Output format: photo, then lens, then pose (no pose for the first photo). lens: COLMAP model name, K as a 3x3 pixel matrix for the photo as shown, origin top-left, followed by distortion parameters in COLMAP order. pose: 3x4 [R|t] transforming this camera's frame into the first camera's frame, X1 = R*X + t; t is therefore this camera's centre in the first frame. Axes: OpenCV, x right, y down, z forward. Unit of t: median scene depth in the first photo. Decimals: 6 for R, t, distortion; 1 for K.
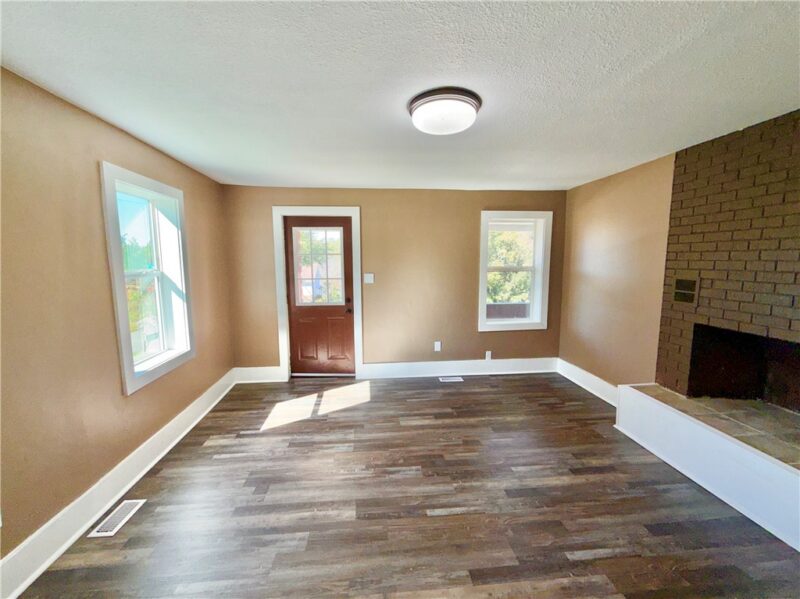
lens RADIAL K [[317.2, 0, 393.8], [0, 317.2, 296.8], [0, 0, 1]] dist [0.000686, 0.000217]
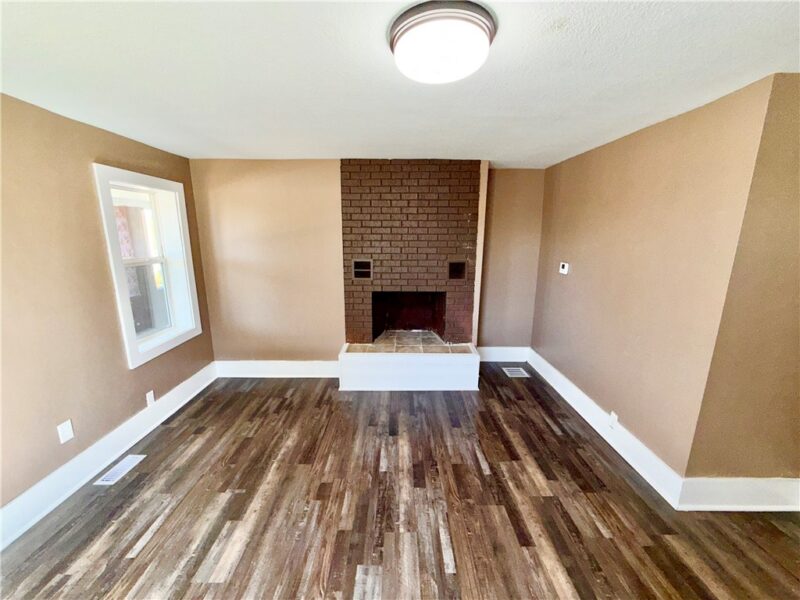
lens RADIAL K [[317.2, 0, 392.6], [0, 317.2, 301.4], [0, 0, 1]] dist [0.000686, 0.000217]
pose [[0.118744, -0.204010, 0.971741, -0.416755], [0.119109, 0.974525, 0.190039, -0.131054], [-0.985755, 0.093177, 0.140019, 0.708513]]
